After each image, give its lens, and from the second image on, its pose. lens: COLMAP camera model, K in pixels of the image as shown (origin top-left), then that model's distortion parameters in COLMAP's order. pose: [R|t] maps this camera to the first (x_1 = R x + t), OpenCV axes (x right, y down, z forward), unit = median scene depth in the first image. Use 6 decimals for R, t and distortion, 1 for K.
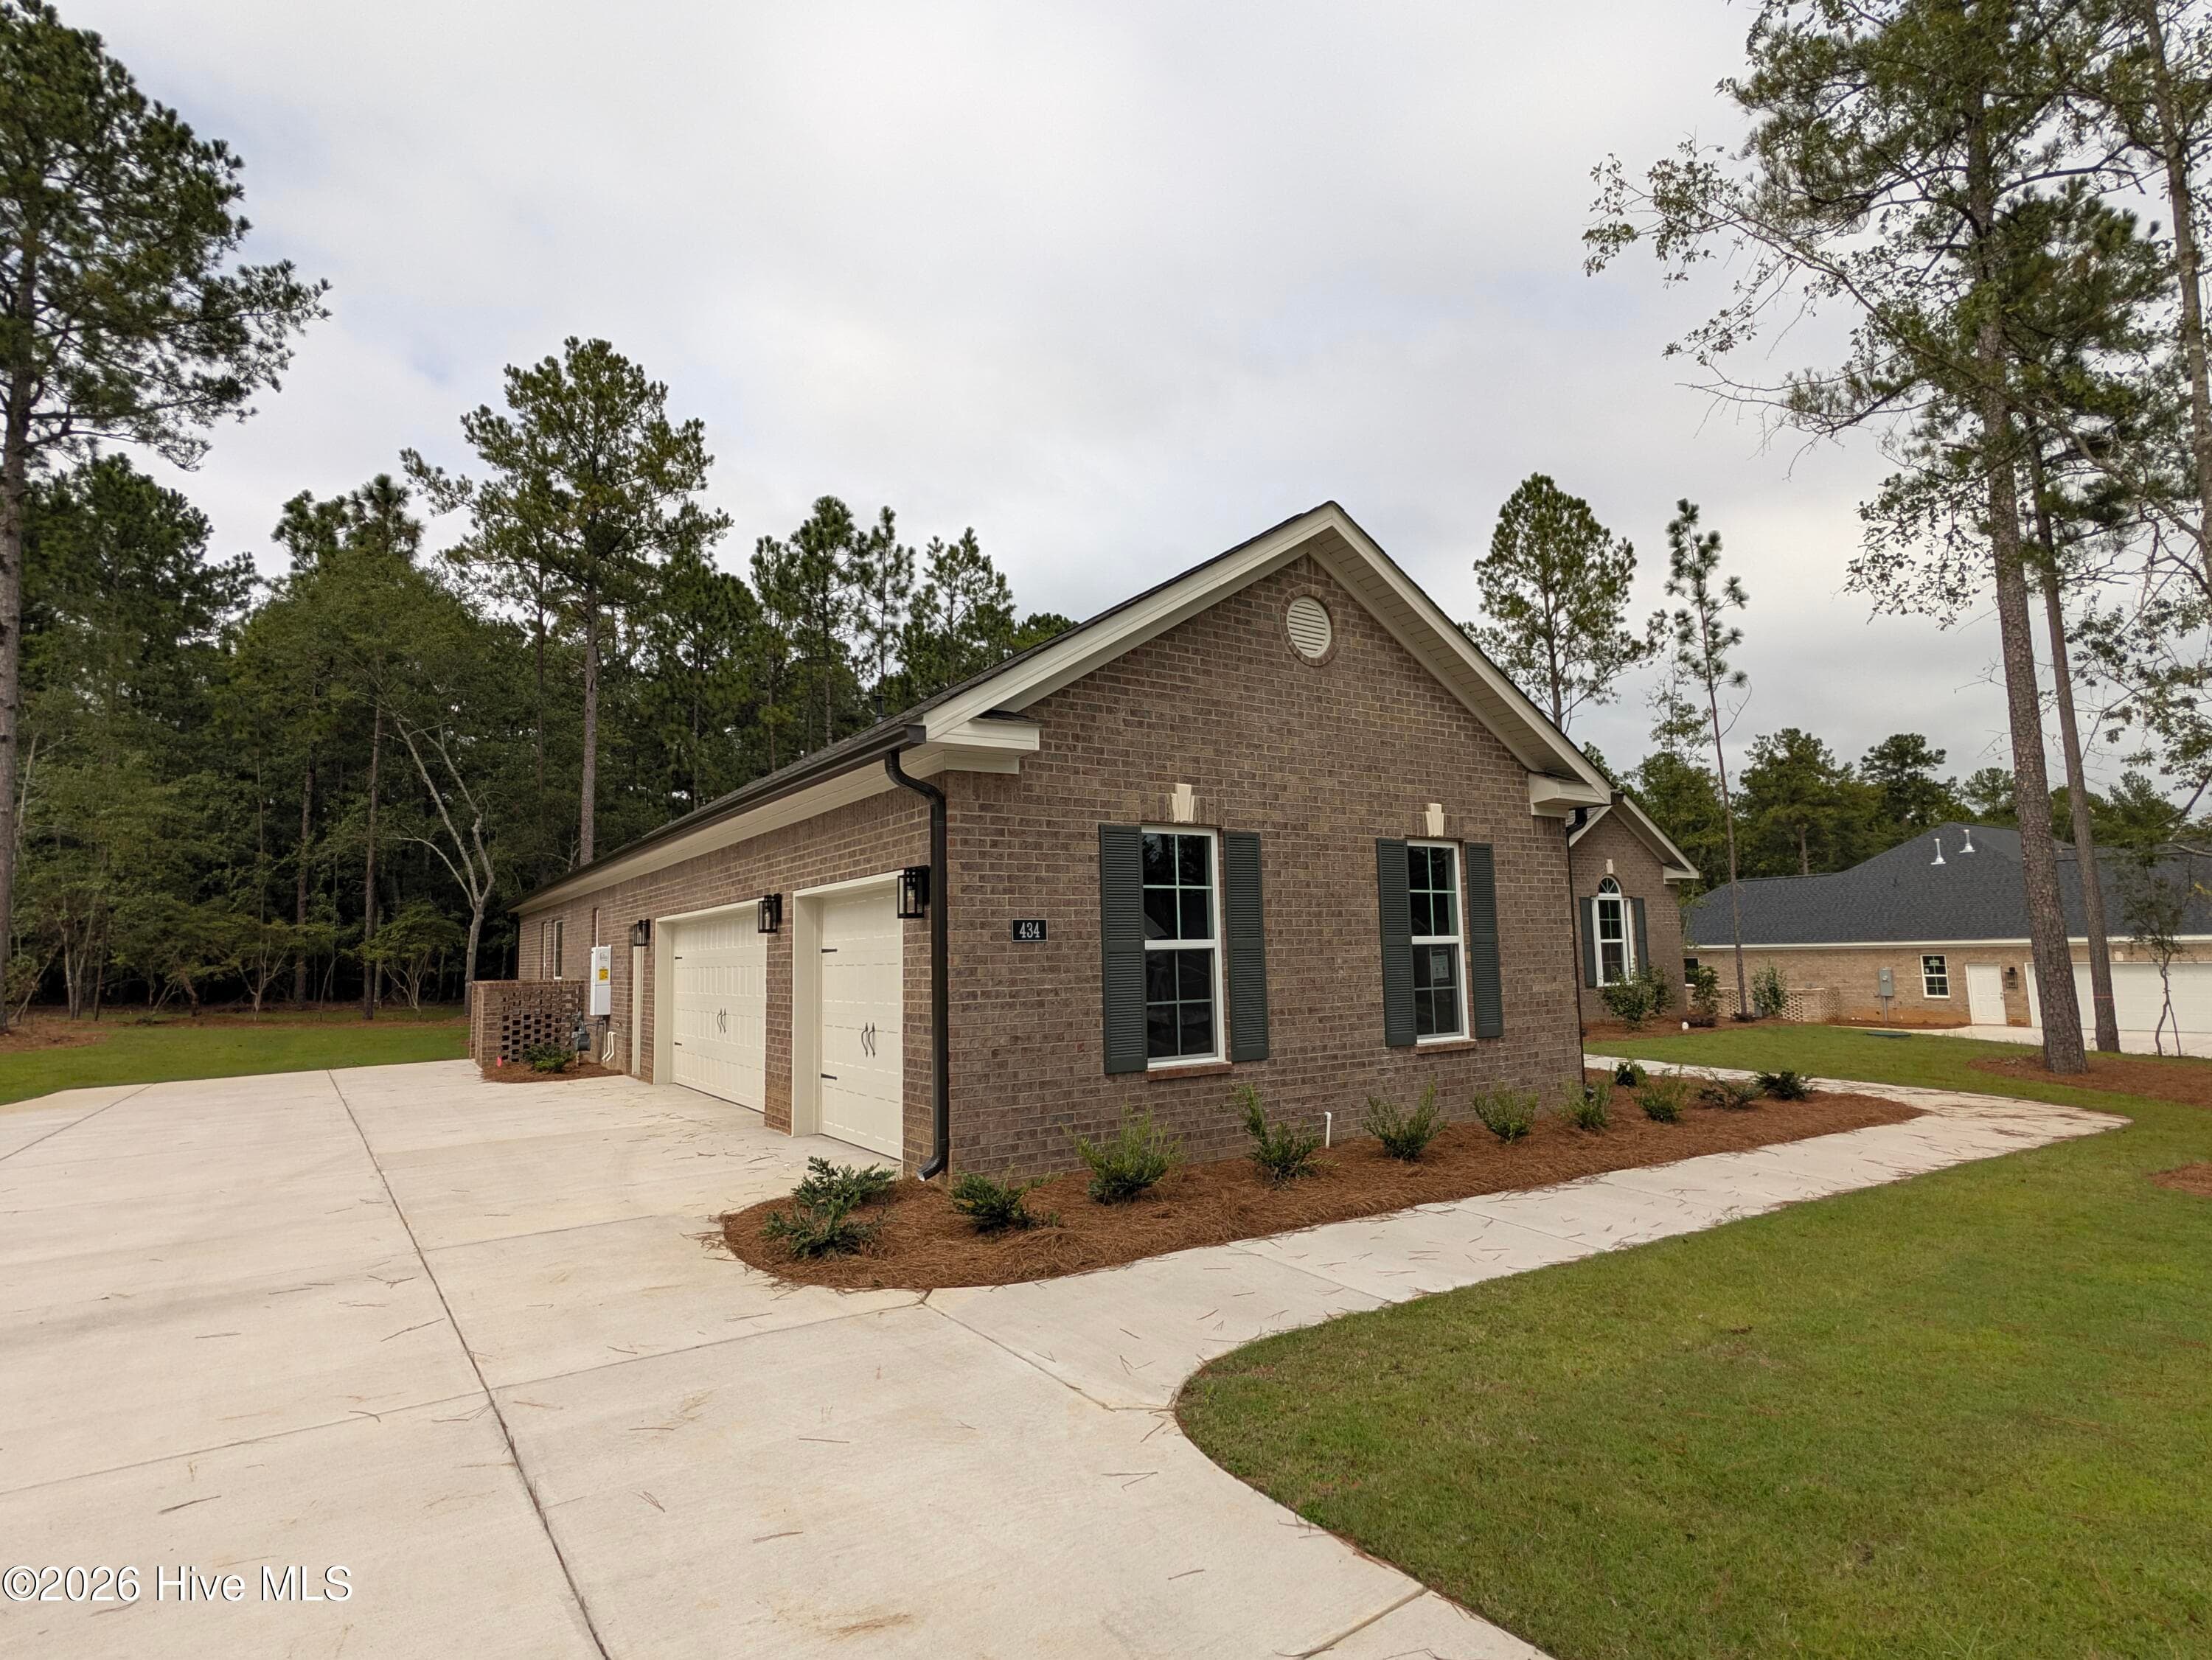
lens RADIAL K [[1101.2, 0, 1098.4], [0, 1101.2, 844.5], [0, 0, 1]] dist [-0.002607, 0.000628]
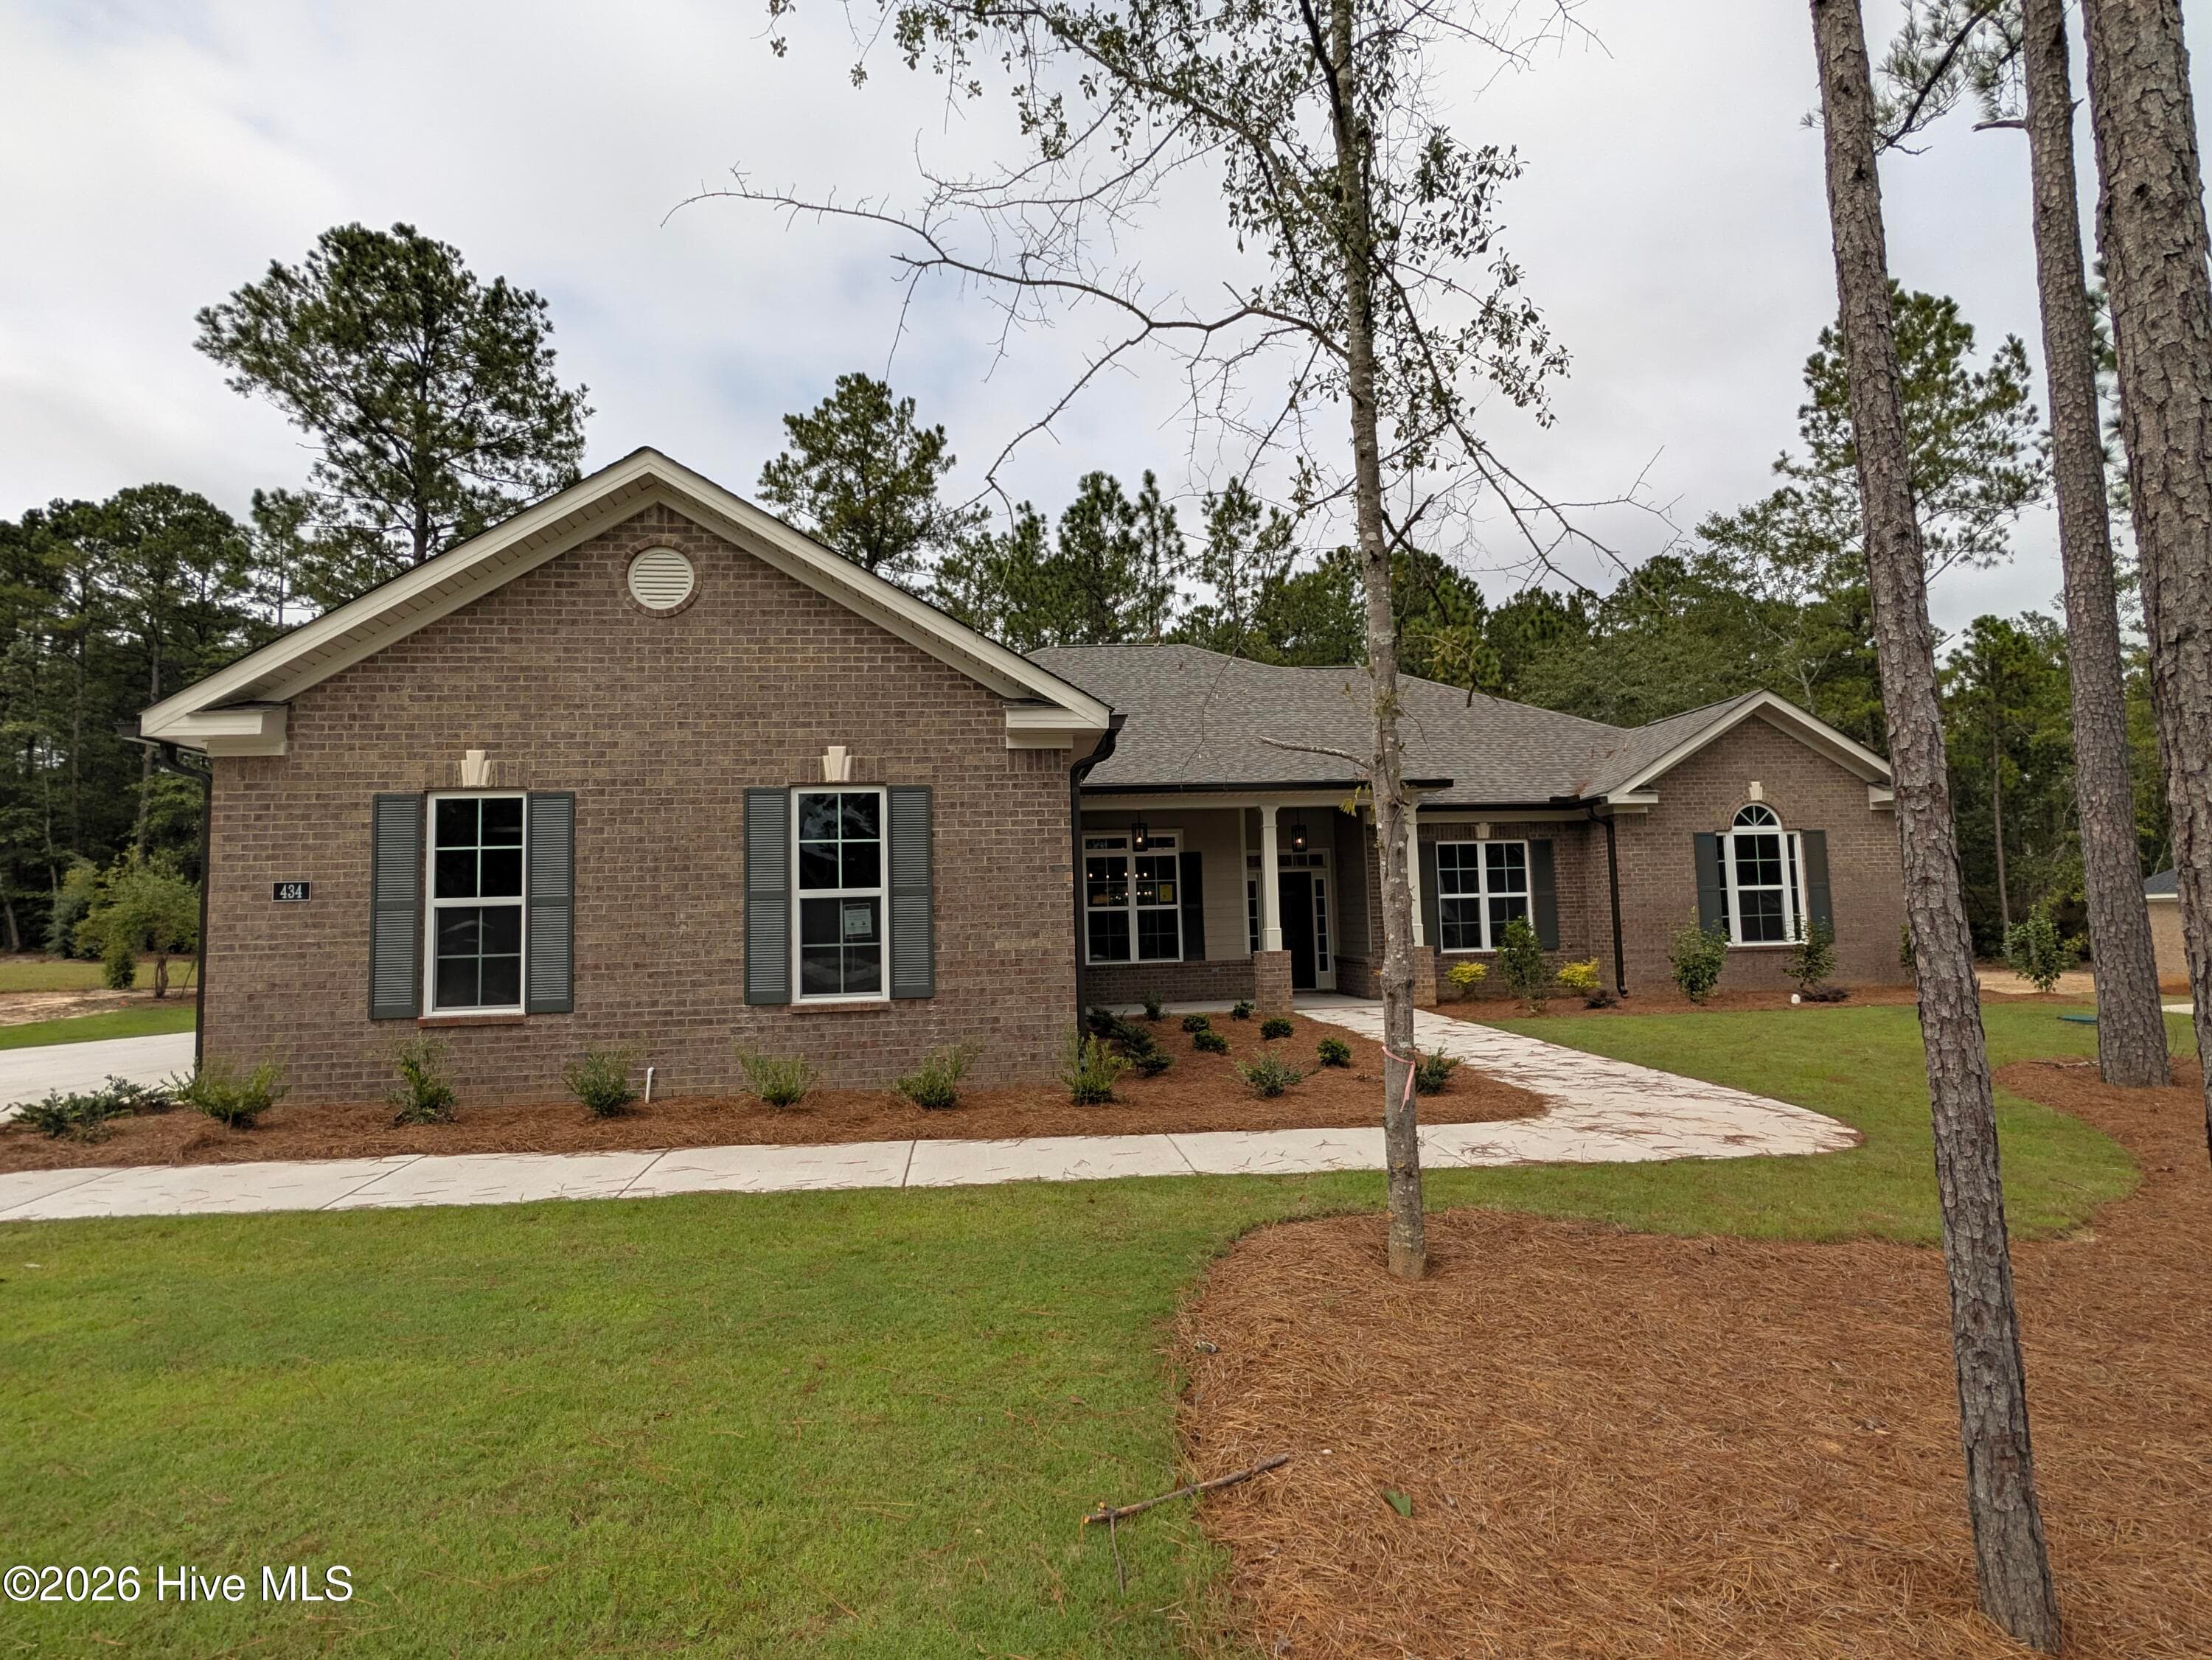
lens RADIAL K [[1101.2, 0, 1098.4], [0, 1101.2, 844.5], [0, 0, 1]] dist [-0.002607, 0.000628]
pose [[0.899794, -0.035545, -0.434866, 0.912581], [0.051779, 0.998332, 0.025536, 0.033421], [0.433233, -0.045494, 0.900133, 0.259604]]
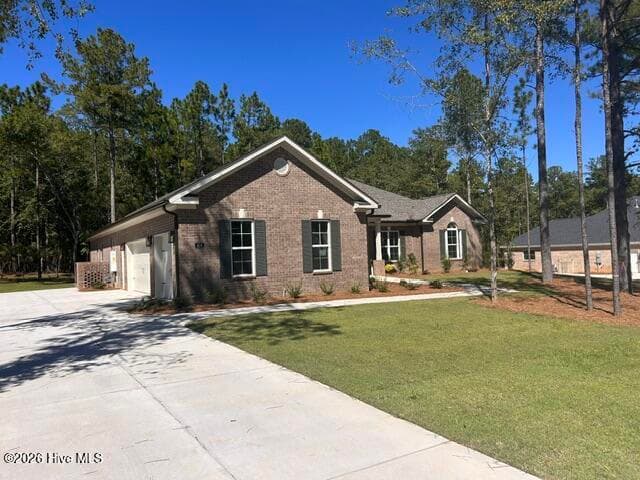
lens RADIAL K [[463.9, 0, 326.1], [0, 463.9, 240.5], [0, 0, 1]] dist [0.002863, -0.001241]
pose [[0.999546, -0.017458, -0.024560, 0.367318], [0.019206, 0.997159, 0.072842, -0.049019], [0.023219, -0.073281, 0.997041, -0.617787]]
